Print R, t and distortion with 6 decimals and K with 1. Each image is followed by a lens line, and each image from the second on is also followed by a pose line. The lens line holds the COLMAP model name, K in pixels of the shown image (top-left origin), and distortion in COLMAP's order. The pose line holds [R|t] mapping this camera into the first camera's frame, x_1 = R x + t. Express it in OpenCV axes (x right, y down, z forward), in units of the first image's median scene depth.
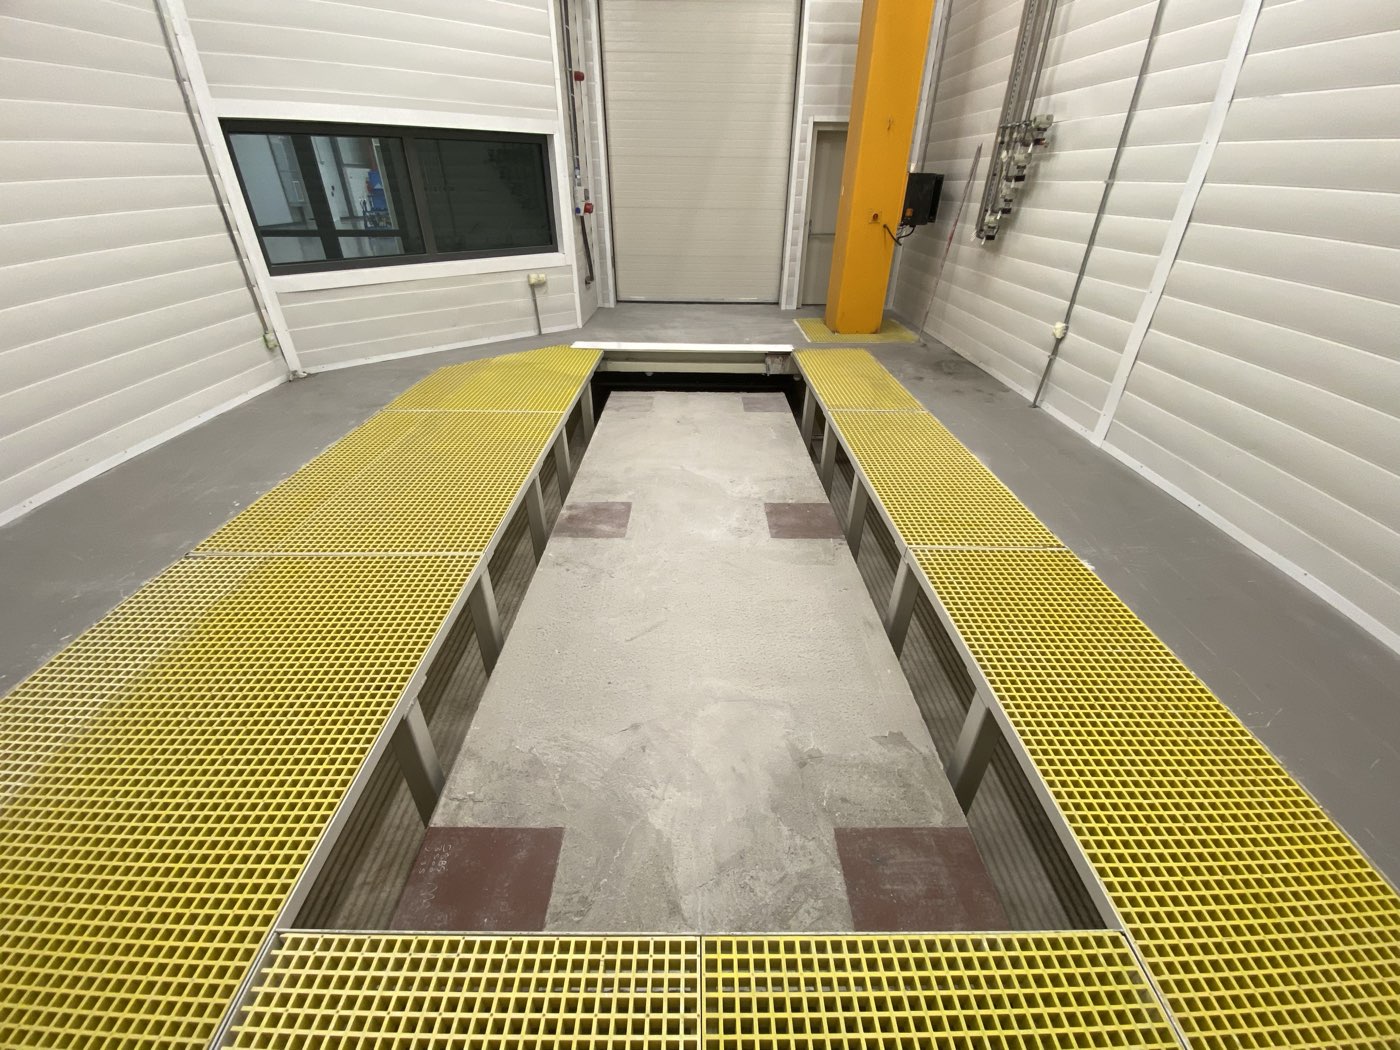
lens RADIAL K [[567.0, 0, 700.0], [0, 567.0, 525.0], [0, 0, 1]] dist [0.040039, -0.034084]
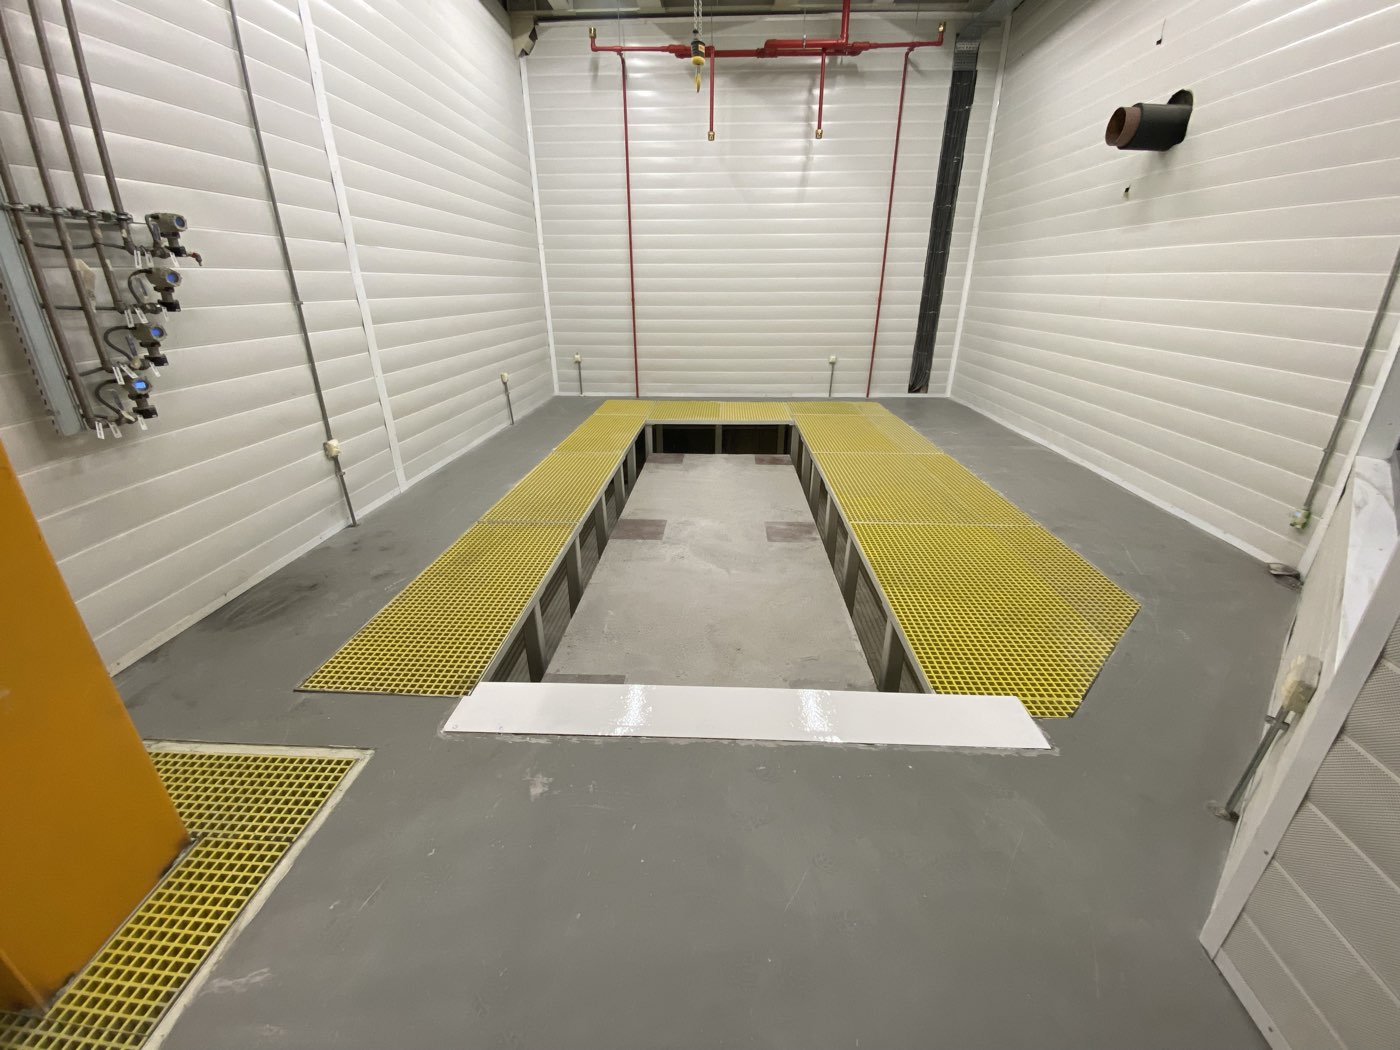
lens RADIAL K [[567.0, 0, 700.0], [0, 567.0, 525.0], [0, 0, 1]] dist [0.040039, -0.034084]
pose [[-0.998659, -0.026846, 0.044259, -0.024129], [0.019737, 0.592934, 0.805009, -0.978278], [-0.047854, 0.804803, -0.591610, 1.578911]]
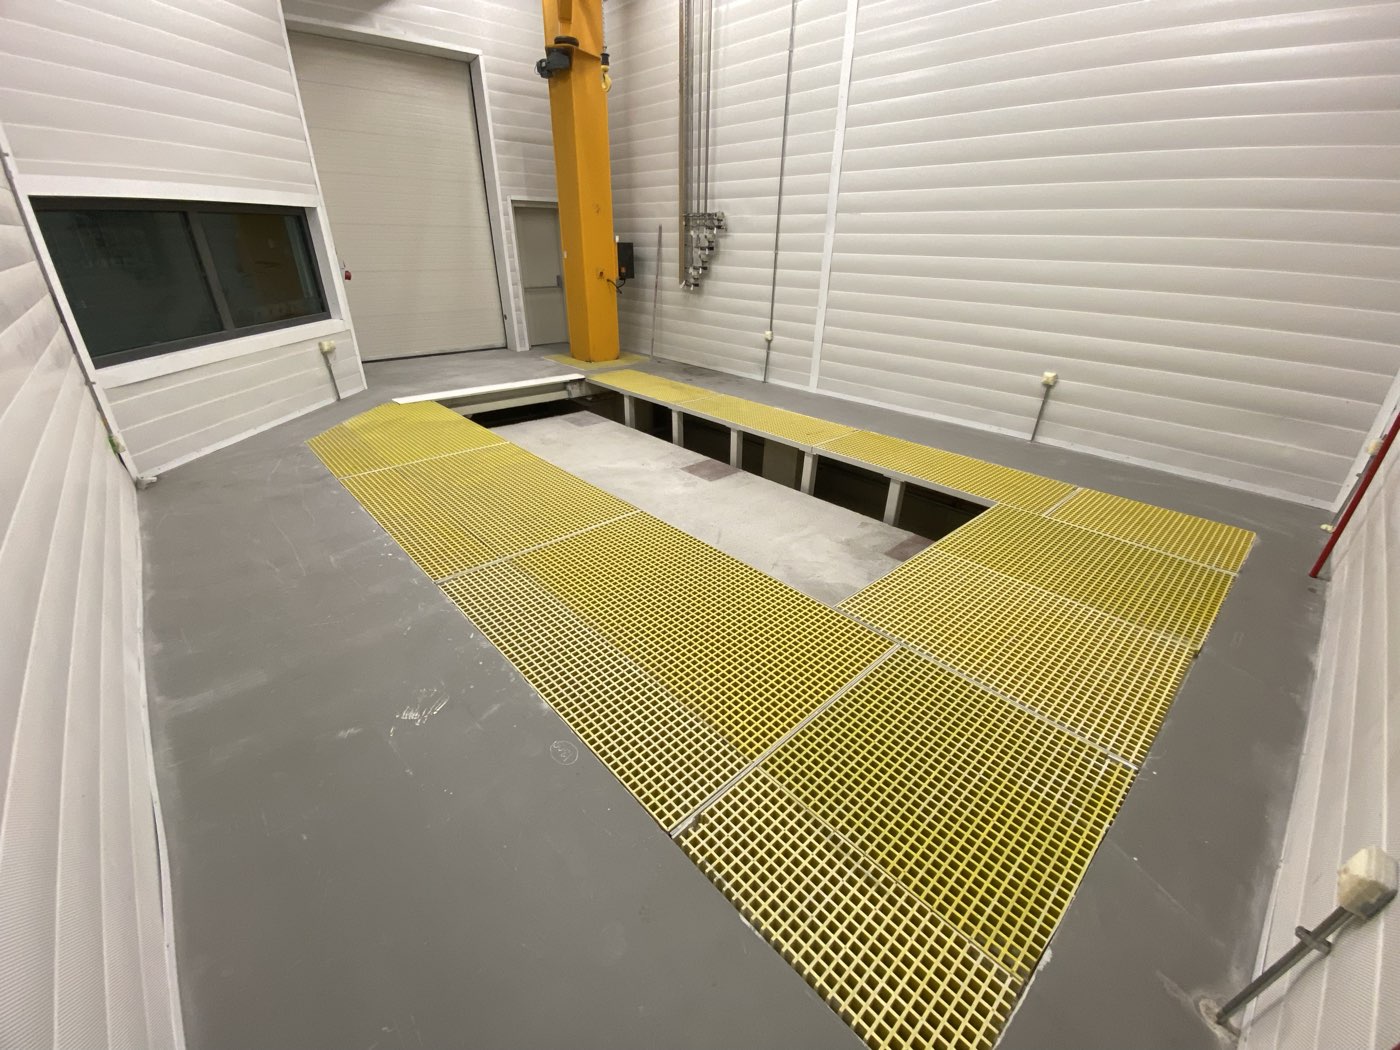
lens RADIAL K [[567.0, 0, 700.0], [0, 567.0, 525.0], [0, 0, 1]] dist [0.040039, -0.034084]
pose [[0.742066, -0.300215, 0.599341, -0.698488], [0.341124, 0.938797, 0.047893, 0.041581], [-0.577037, 0.168910, 0.799060, -0.144746]]
